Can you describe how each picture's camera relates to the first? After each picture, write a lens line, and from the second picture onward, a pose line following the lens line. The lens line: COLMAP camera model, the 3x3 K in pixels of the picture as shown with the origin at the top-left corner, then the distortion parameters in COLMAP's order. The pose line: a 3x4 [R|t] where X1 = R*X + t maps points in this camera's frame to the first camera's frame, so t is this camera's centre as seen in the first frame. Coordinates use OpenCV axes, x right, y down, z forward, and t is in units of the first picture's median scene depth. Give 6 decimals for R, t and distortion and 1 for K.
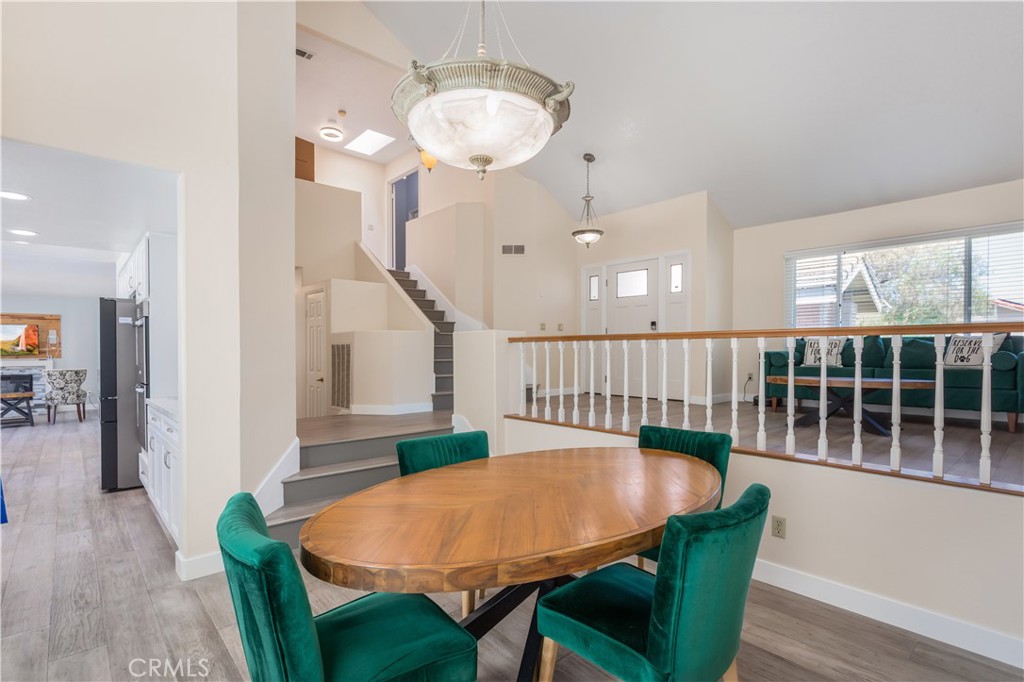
lens RADIAL K [[490.2, 0, 508.0], [0, 490.2, 349.7], [0, 0, 1]] dist [0.003613, 0.002197]
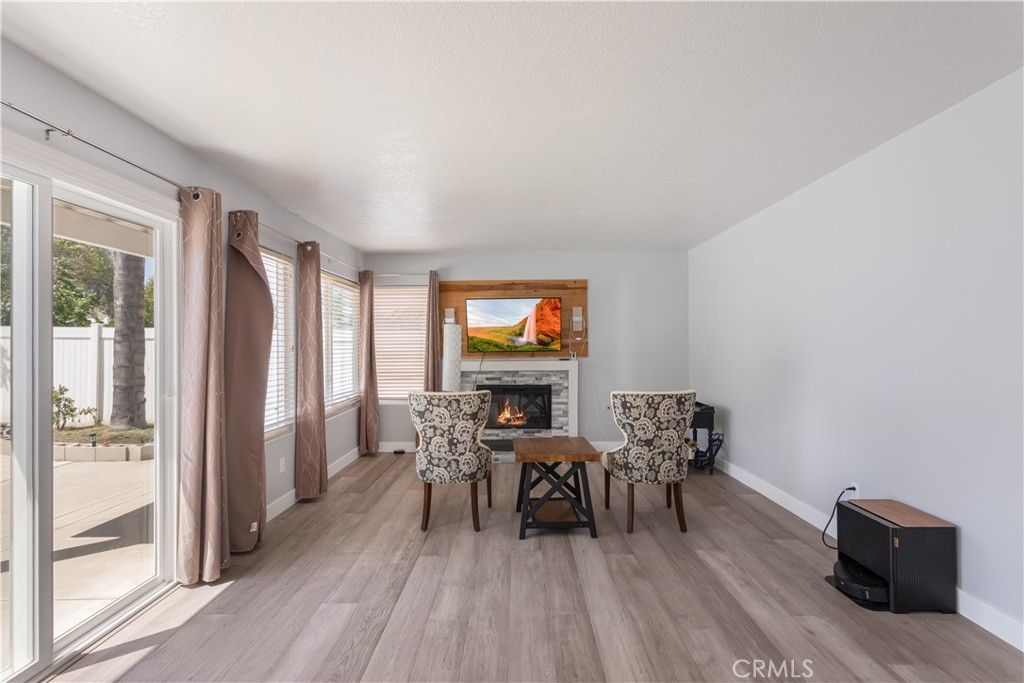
lens RADIAL K [[485.2, 0, 514.7], [0, 485.2, 342.5], [0, 0, 1]] dist [0.000889, 0.001928]
pose [[0.743486, -0.001508, -0.668749, -0.619078], [-0.001459, 0.999991, -0.003877, 0.003010], [0.668749, 0.003858, 0.743478, 0.551366]]
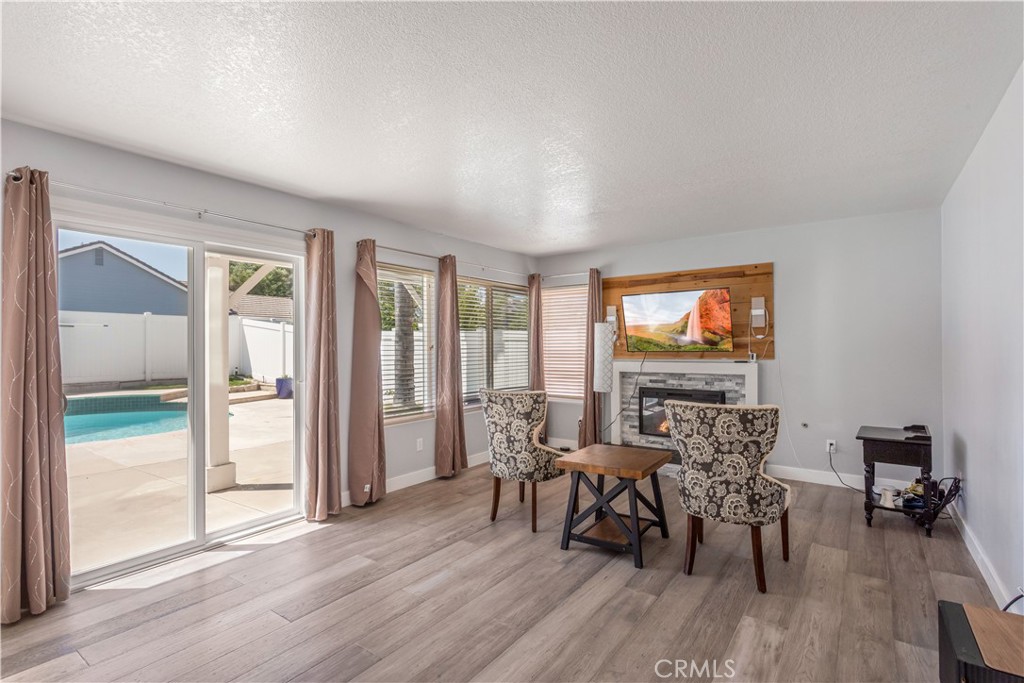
lens RADIAL K [[497.2, 0, 512.0], [0, 497.2, 341.5], [0, 0, 1]] dist [0.001394, 0.000820]
pose [[0.221573, -0.002683, -0.975140, -0.535371], [0.000774, 0.999996, -0.002576, 0.002088], [0.975143, -0.000184, 0.221574, 0.688361]]
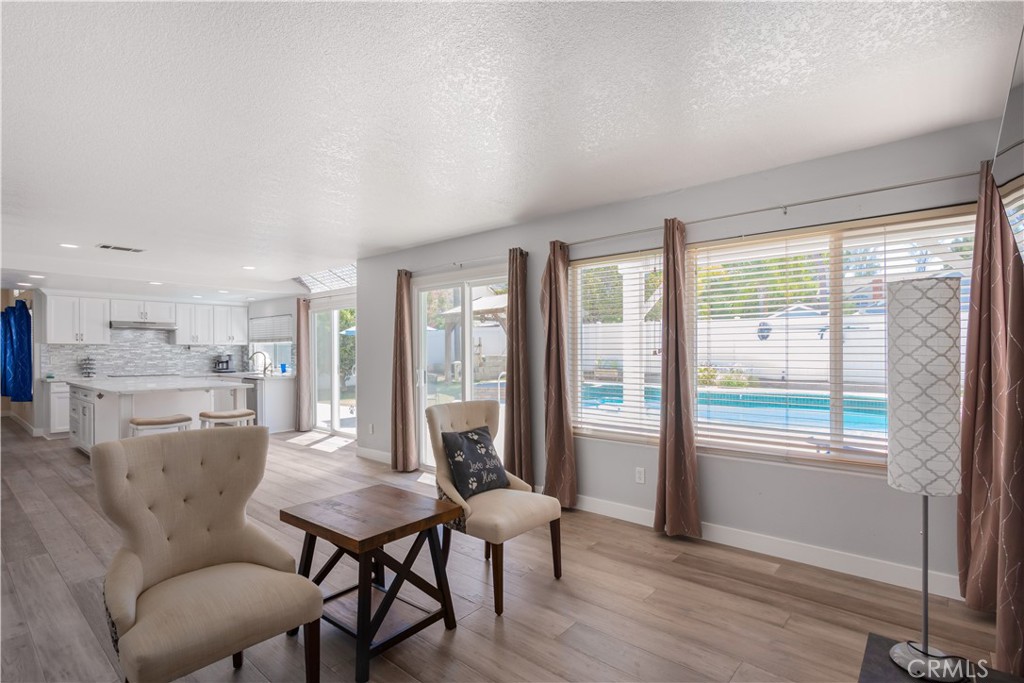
lens RADIAL K [[490.2, 0, 508.0], [0, 490.2, 350.2], [0, 0, 1]] dist [0.003613, 0.002197]
pose [[-0.990557, 0.002283, -0.137086, -0.853401], [0.002742, 0.999991, -0.003162, 0.004575], [0.137077, -0.003508, -0.990554, 1.045707]]
